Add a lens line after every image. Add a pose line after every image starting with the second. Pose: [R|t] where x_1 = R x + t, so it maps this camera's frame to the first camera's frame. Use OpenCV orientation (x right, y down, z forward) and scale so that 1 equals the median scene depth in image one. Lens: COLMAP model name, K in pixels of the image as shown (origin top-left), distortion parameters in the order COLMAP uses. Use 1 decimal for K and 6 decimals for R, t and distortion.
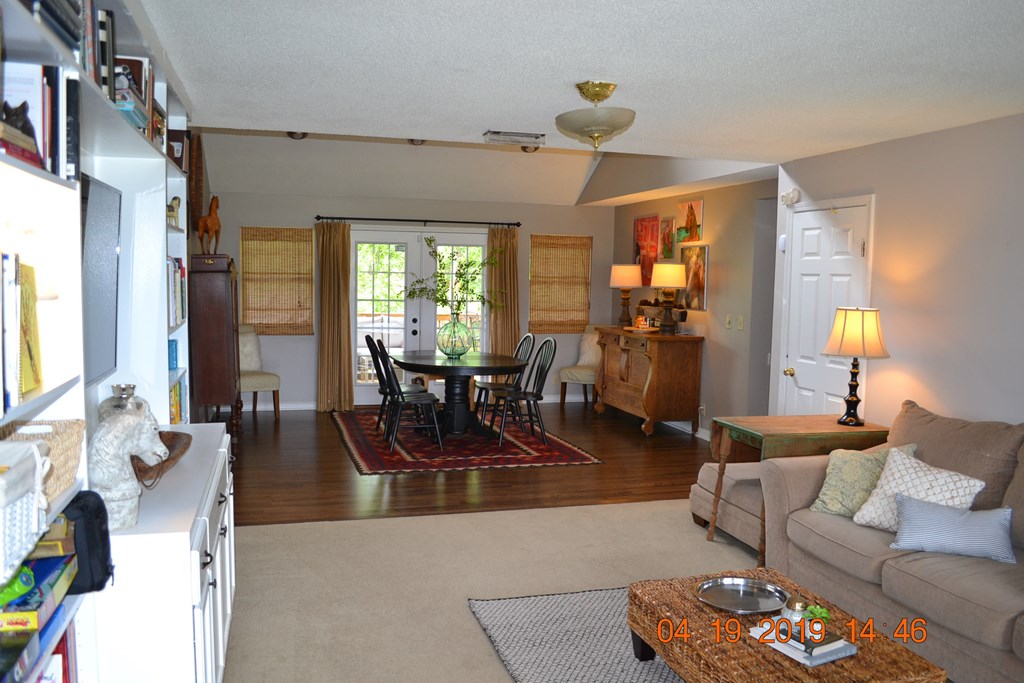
lens RADIAL K [[818.1, 0, 510.2], [0, 818.1, 339.6], [0, 0, 1]] dist [-0.082036, 0.012407]
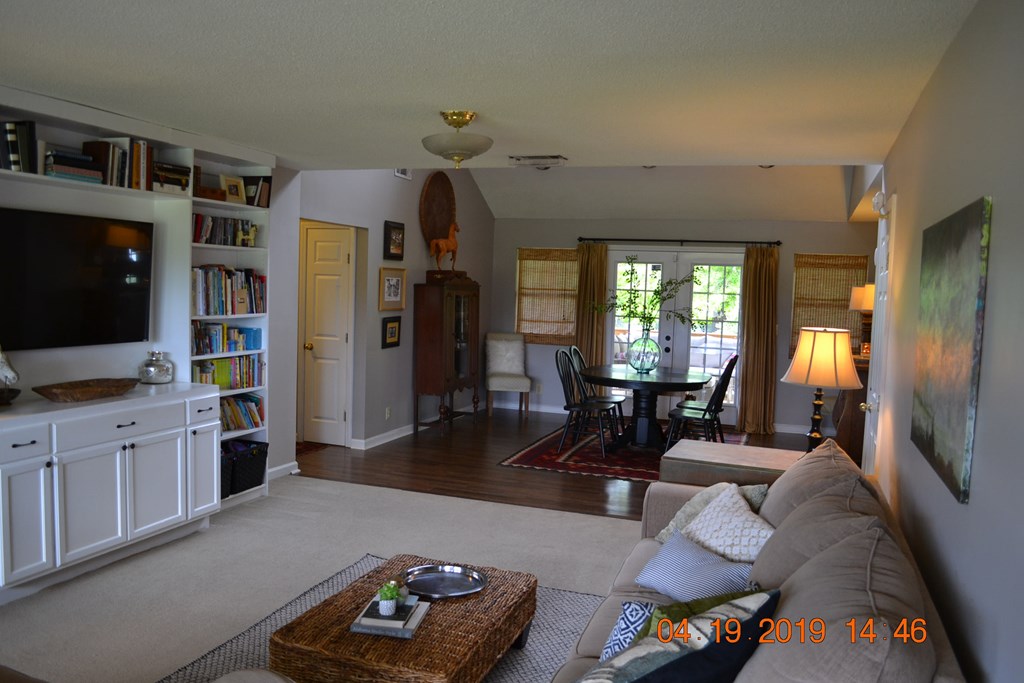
lens RADIAL K [[818.1, 0, 510.9], [0, 818.1, 343.6], [0, 0, 1]] dist [-0.082036, 0.012407]
pose [[0.807922, 0.052303, -0.586963, 0.342488], [-0.067561, 0.997707, -0.004090, 0.001024], [0.585403, 0.042961, 0.809603, 0.061545]]
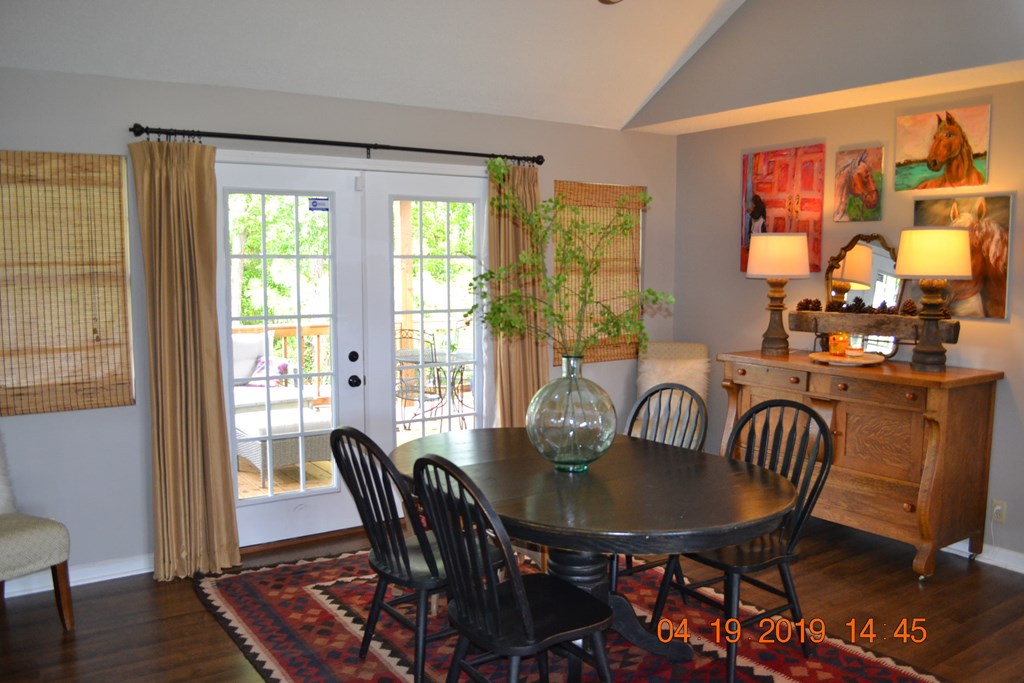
lens RADIAL K [[818.1, 0, 506.2], [0, 818.1, 342.9], [0, 0, 1]] dist [-0.082036, 0.012407]
pose [[0.952211, -0.049271, 0.301440, -0.185365], [0.041727, 0.998635, 0.031418, -0.044771], [-0.302576, -0.017338, 0.952967, 0.547485]]
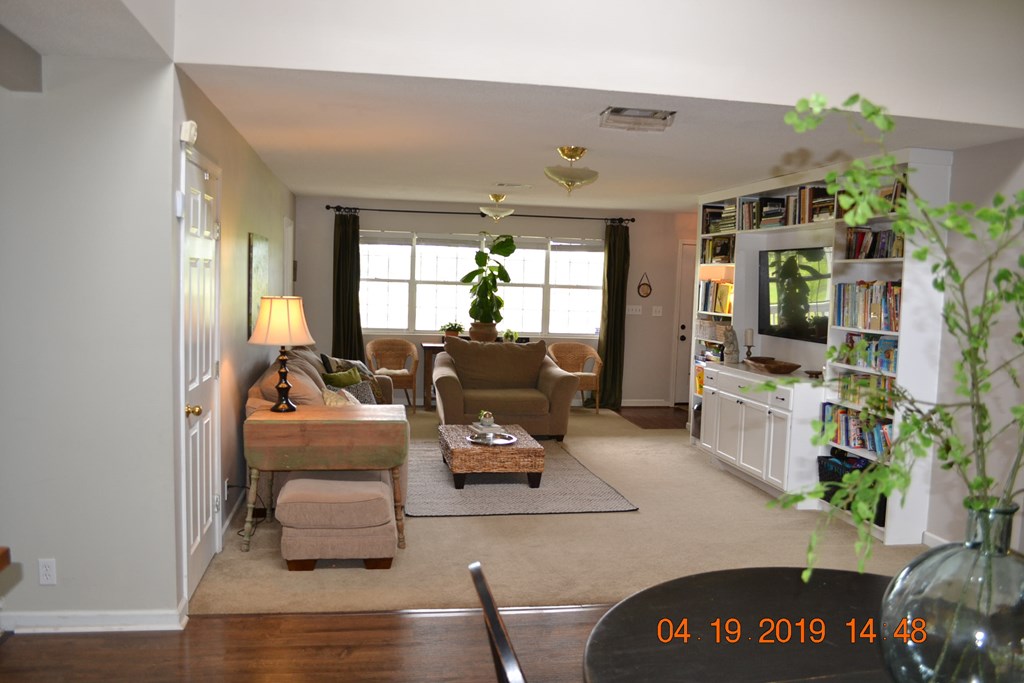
lens RADIAL K [[818.1, 0, 511.1], [0, 818.1, 342.9], [0, 0, 1]] dist [-0.082036, 0.012407]
pose [[-0.993653, -0.057550, 0.096654, 0.021428], [-0.041686, 0.986432, 0.158791, -0.080495], [-0.104481, 0.153754, -0.982570, 1.023171]]
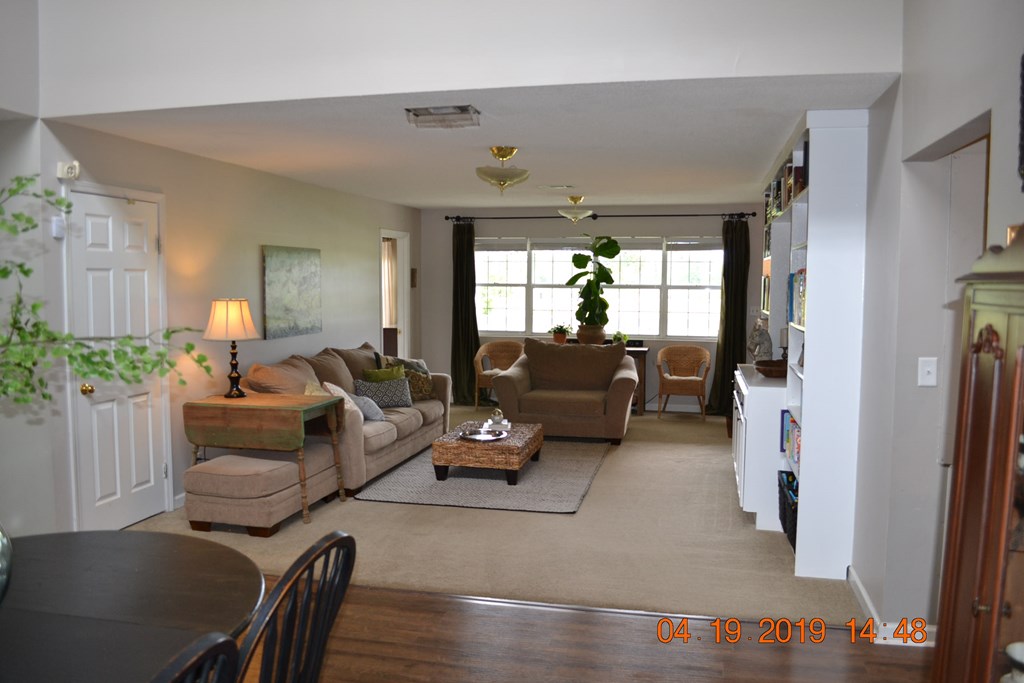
lens RADIAL K [[818.1, 0, 509.8], [0, 818.1, 342.3], [0, 0, 1]] dist [-0.082036, 0.012407]
pose [[-0.874737, -0.059468, 0.480936, -0.261398], [0.016893, 0.988097, 0.152903, -0.078132], [-0.484304, 0.141874, -0.863320, 0.948776]]
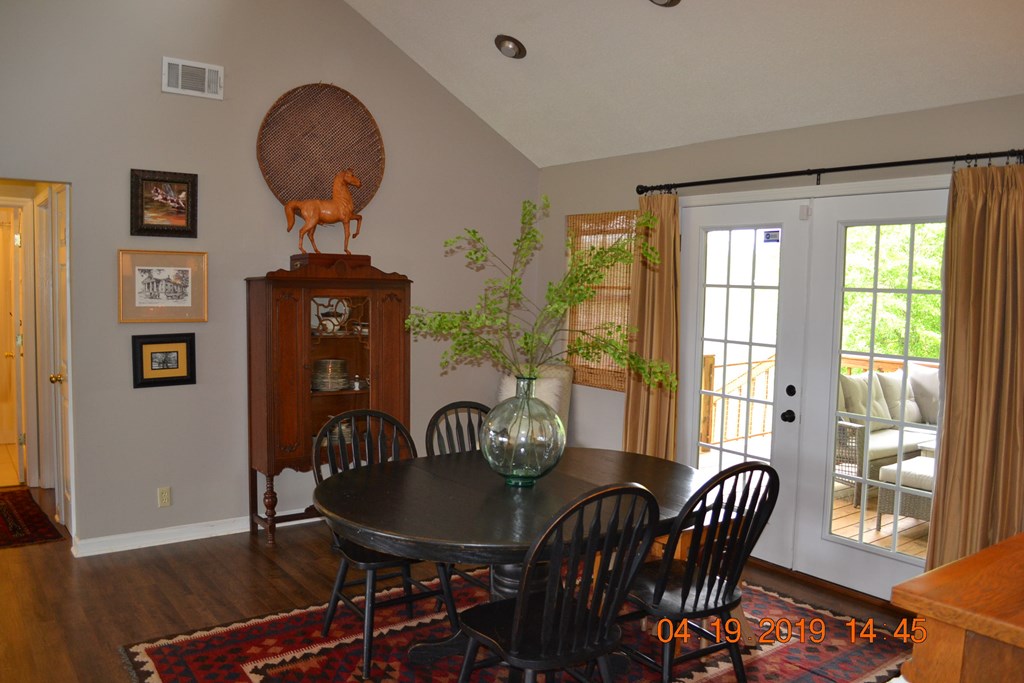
lens RADIAL K [[818.1, 0, 516.1], [0, 818.1, 341.0], [0, 0, 1]] dist [-0.082036, 0.012407]
pose [[0.344420, 0.057847, -0.937032, 0.273089], [-0.090606, 0.995489, 0.028152, -0.052945], [0.934433, 0.075204, 0.348108, 0.731776]]
